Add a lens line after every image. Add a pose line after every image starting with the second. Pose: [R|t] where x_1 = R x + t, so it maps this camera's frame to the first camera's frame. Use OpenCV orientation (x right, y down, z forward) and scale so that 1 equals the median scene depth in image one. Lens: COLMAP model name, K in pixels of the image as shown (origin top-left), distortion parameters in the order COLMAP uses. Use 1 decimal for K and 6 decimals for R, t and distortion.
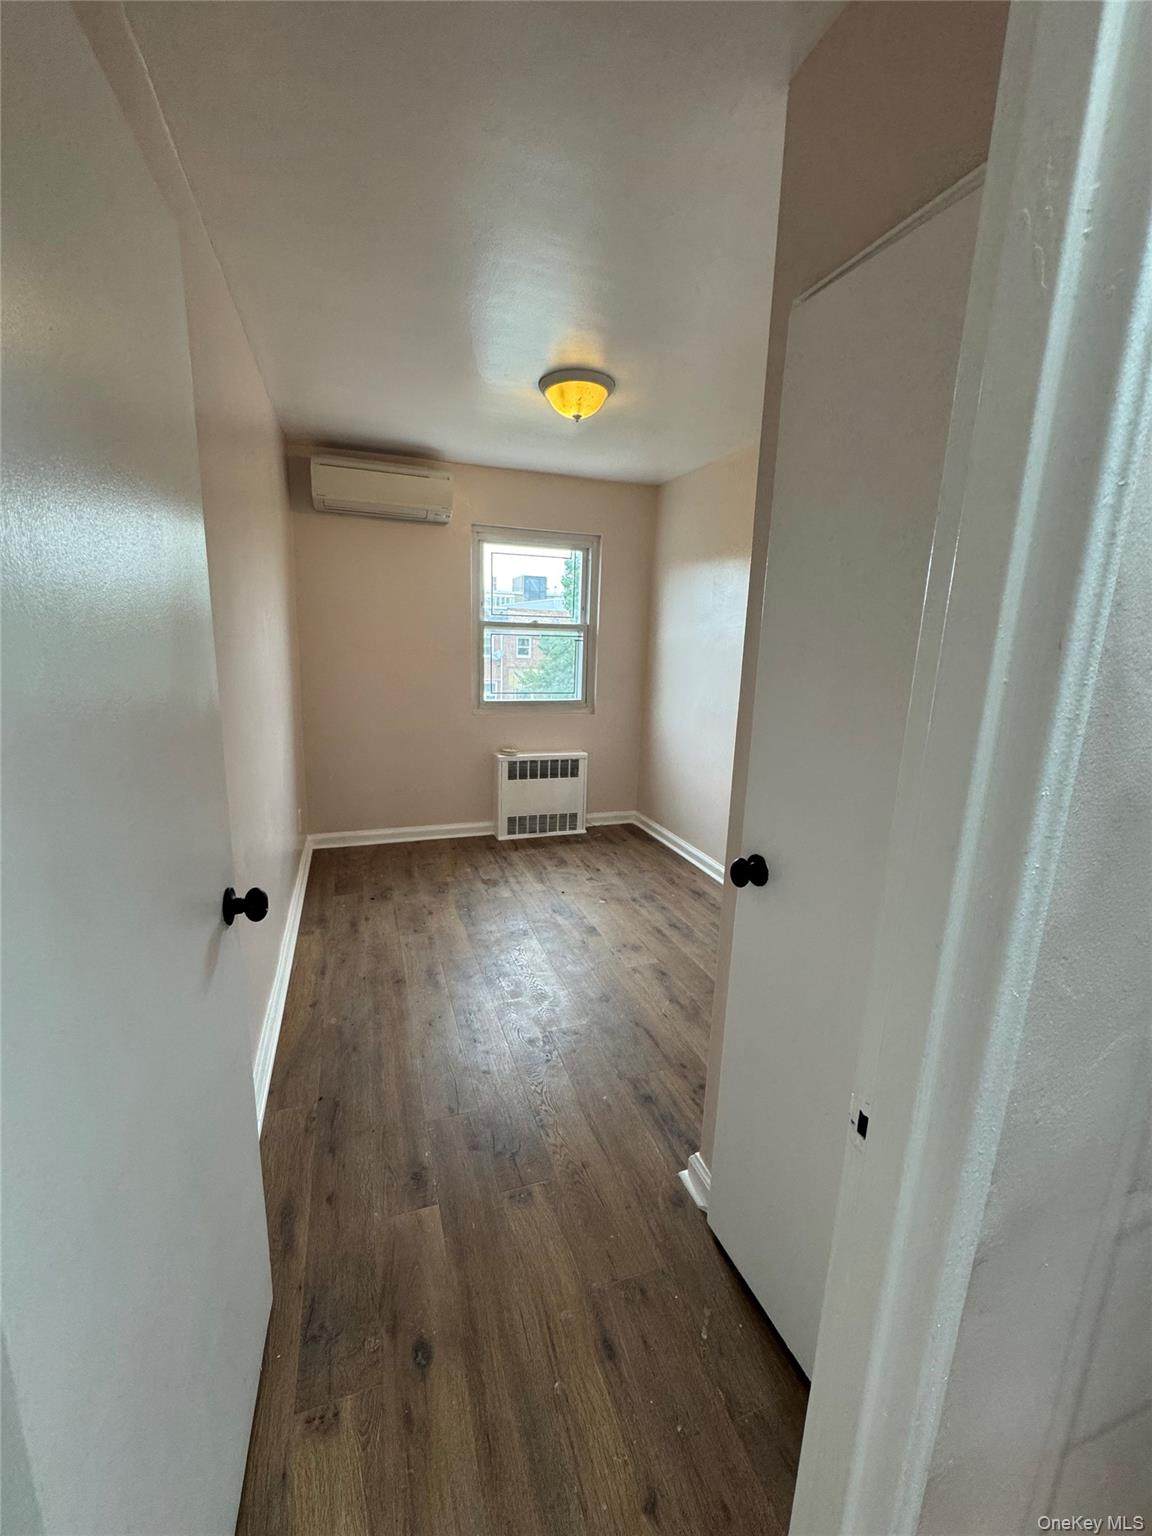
lens RADIAL K [[616.2, 0, 573.6], [0, 616.2, 771.3], [0, 0, 1]] dist [0.003470, -0.000894]
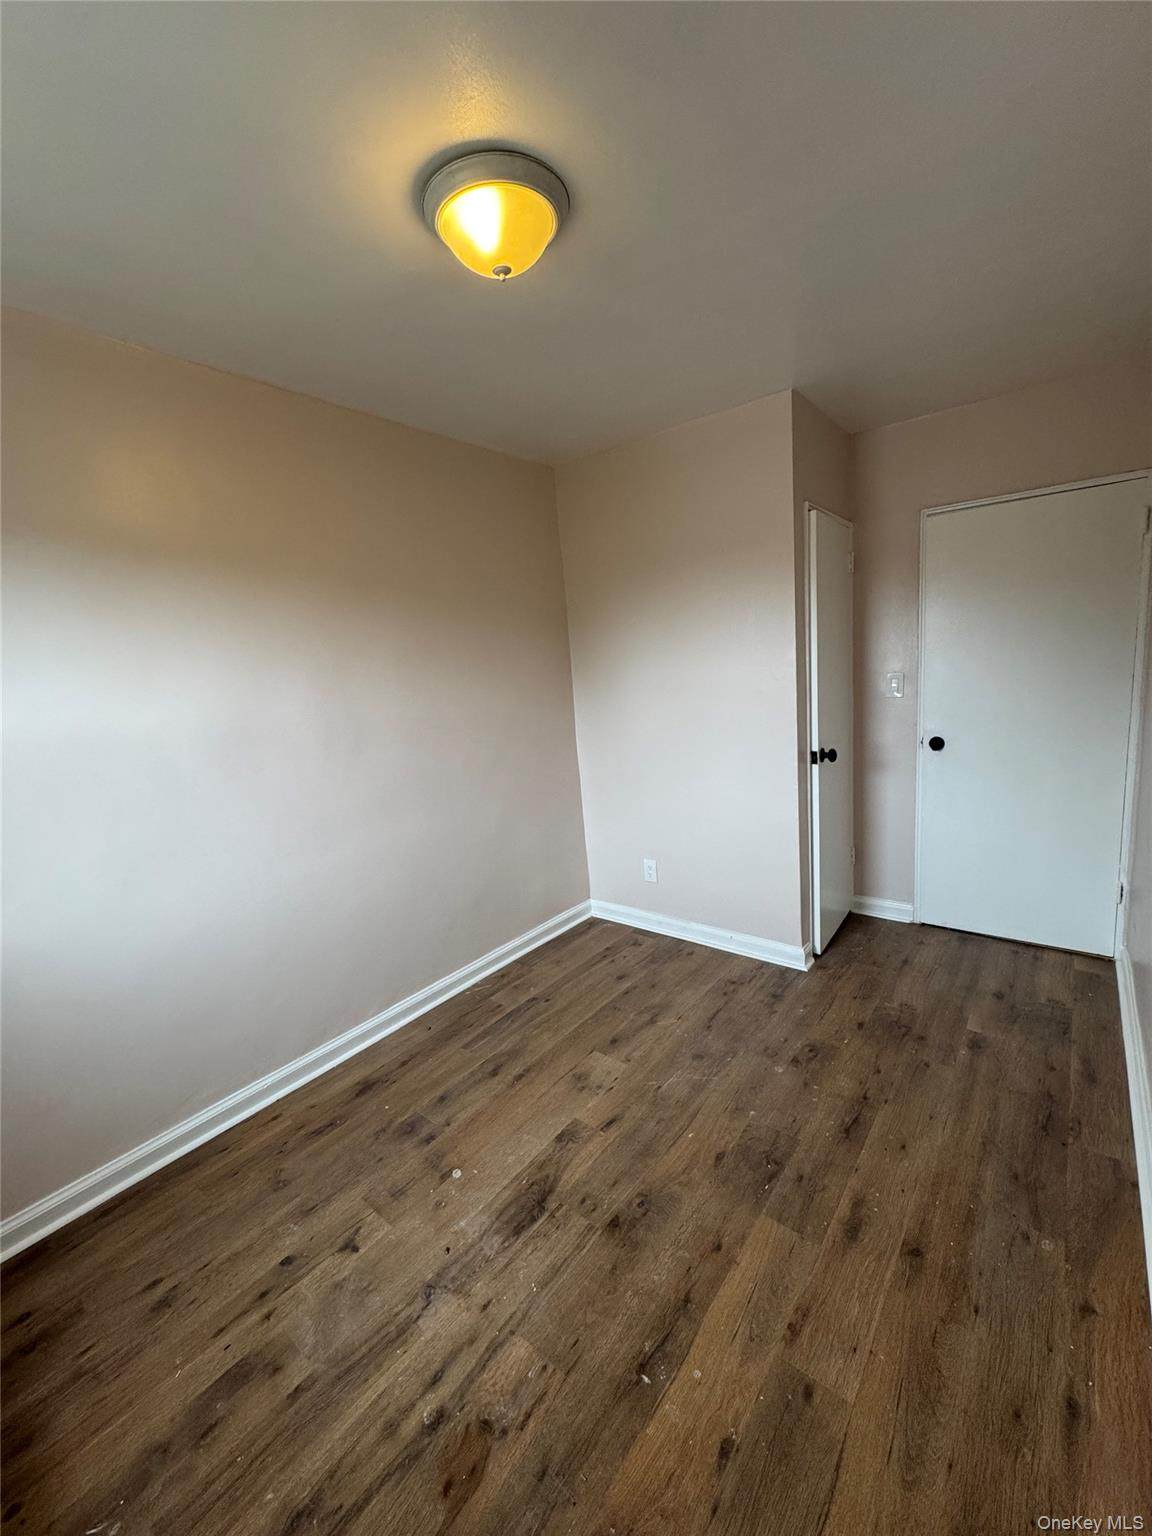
lens RADIAL K [[616.2, 0, 575.1], [0, 616.2, 767.6], [0, 0, 1]] dist [0.003470, -0.000894]
pose [[-0.528354, -0.134961, 0.838229, -0.426113], [0.235166, 0.925394, 0.297226, -0.261018], [-0.815805, 0.354164, -0.457198, 1.074149]]
